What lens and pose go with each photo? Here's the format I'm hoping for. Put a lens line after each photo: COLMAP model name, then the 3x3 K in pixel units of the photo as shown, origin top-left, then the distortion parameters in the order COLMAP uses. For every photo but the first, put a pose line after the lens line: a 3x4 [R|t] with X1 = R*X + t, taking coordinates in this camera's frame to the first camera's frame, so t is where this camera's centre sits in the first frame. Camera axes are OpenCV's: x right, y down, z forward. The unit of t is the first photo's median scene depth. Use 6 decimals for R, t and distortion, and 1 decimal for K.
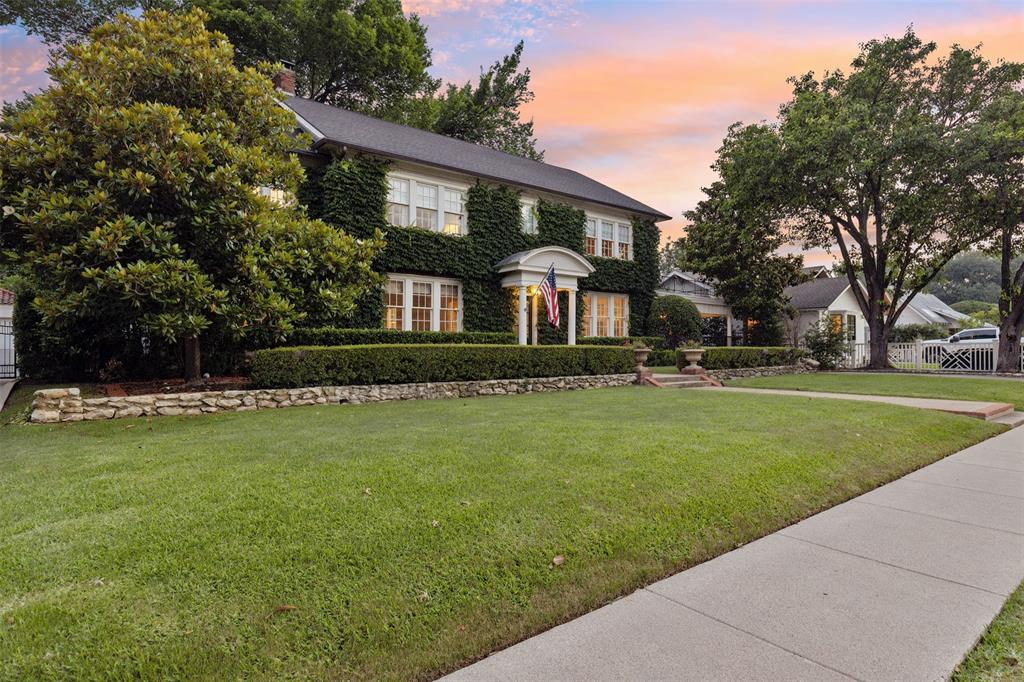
lens RADIAL K [[562.0, 0, 512.0], [0, 562.0, 341.0], [0, 0, 1]] dist [0.000035, -0.000091]
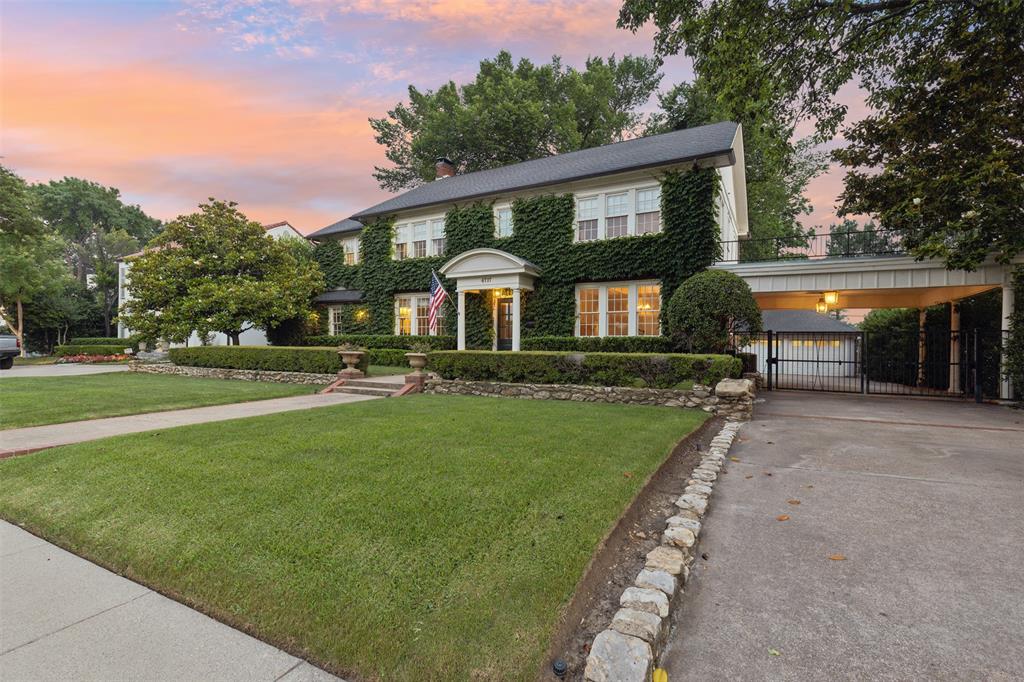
lens RADIAL K [[469.1, 0, 512.0], [0, 469.1, 341.0], [0, 0, 1]] dist [0.001195, 0.000163]
pose [[0.400348, -0.013685, -0.916261, 0.819454], [0.000224, 0.999890, -0.014836, 0.007313], [0.916363, 0.005734, 0.400307, 0.686838]]
